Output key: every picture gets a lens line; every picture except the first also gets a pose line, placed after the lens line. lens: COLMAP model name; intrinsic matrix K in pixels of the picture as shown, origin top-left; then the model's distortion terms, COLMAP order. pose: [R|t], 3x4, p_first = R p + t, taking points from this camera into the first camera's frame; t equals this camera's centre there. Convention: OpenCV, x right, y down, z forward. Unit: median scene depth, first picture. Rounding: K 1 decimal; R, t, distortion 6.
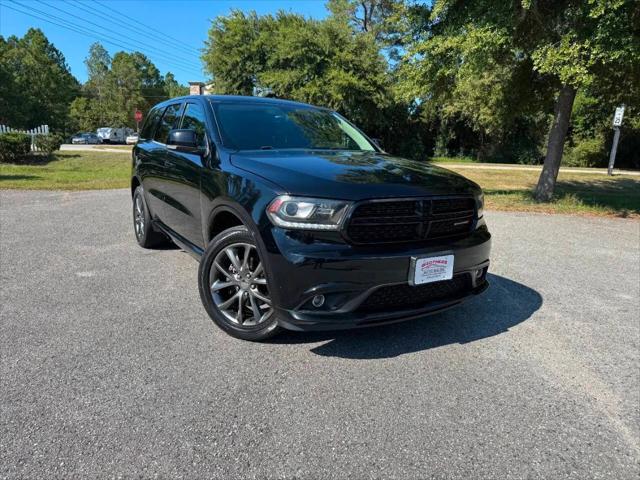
lens RADIAL K [[455.0, 0, 318.8], [0, 455.0, 237.6], [0, 0, 1]] dist [0.019901, -0.023991]
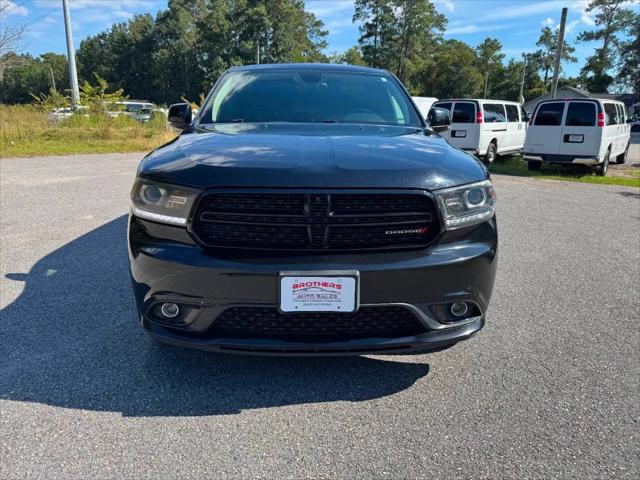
lens RADIAL K [[455.0, 0, 318.9], [0, 455.0, 237.9], [0, 0, 1]] dist [0.019901, -0.023991]
pose [[0.865651, 0.107408, -0.488991, 0.060281], [-0.084307, 0.994041, 0.069097, -0.006609], [0.493498, -0.018589, 0.869548, 0.041019]]
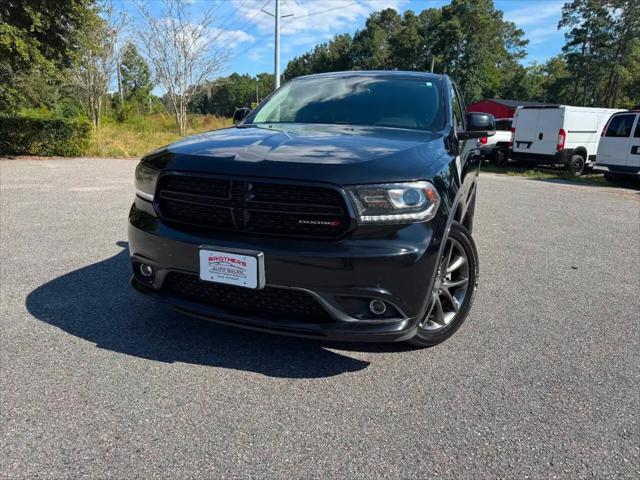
lens RADIAL K [[455.0, 0, 325.5], [0, 455.0, 239.3], [0, 0, 1]] dist [0.019901, -0.023991]
pose [[0.616253, 0.172028, -0.768530, 0.098318], [-0.161969, 0.982675, 0.090086, -0.008121], [0.770713, 0.068962, 0.633440, 0.064540]]
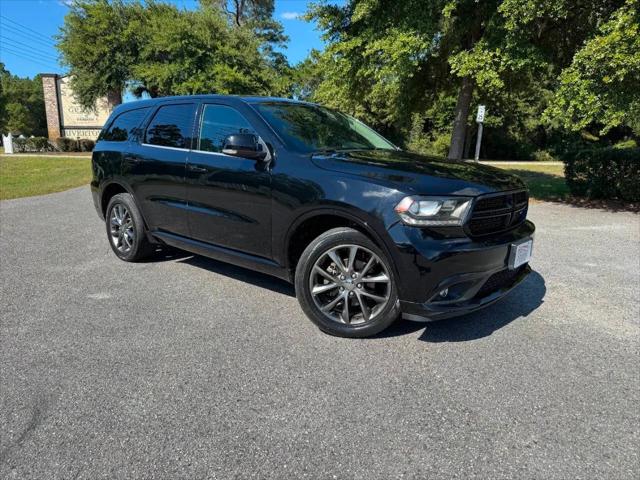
lens RADIAL K [[455.0, 0, 321.7], [0, 455.0, 244.6], [0, 0, 1]] dist [0.019901, -0.023991]
pose [[0.956700, -0.079304, 0.280065, -0.056465], [0.073064, 0.996792, 0.032670, -0.002842], [-0.281757, -0.010792, 0.959425, 0.004097]]
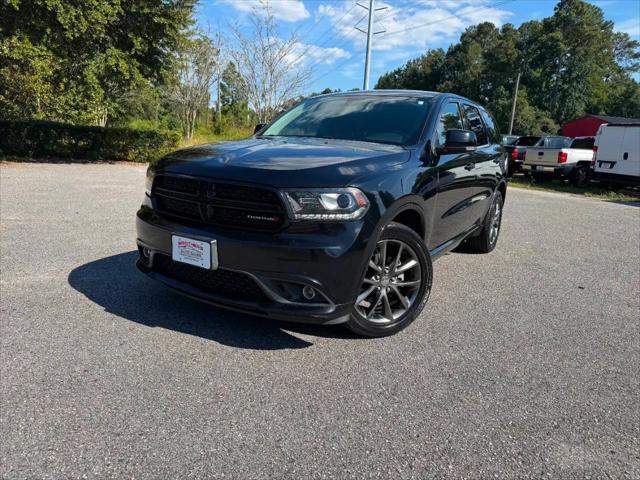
lens RADIAL K [[455.0, 0, 324.7], [0, 455.0, 241.0], [0, 0, 1]] dist [0.019901, -0.023991]
pose [[0.452319, 0.184412, -0.872582, 0.126486], [-0.205821, 0.973563, 0.099062, -0.011140], [0.867782, 0.134789, 0.478317, 0.080135]]
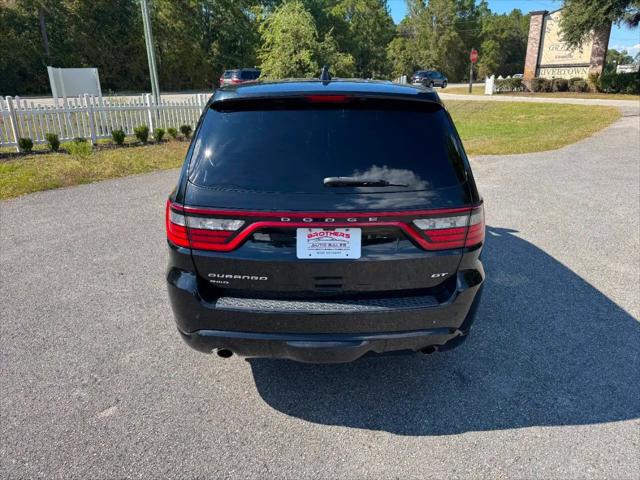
lens RADIAL K [[455.0, 0, 321.1], [0, 455.0, 237.1], [0, 0, 1]] dist [0.019901, -0.023991]
pose [[0.827818, 0.146918, -0.541417, -0.110308], [-0.073657, 0.985208, 0.154726, -0.025143], [0.556140, -0.088206, 0.826395, 0.007830]]
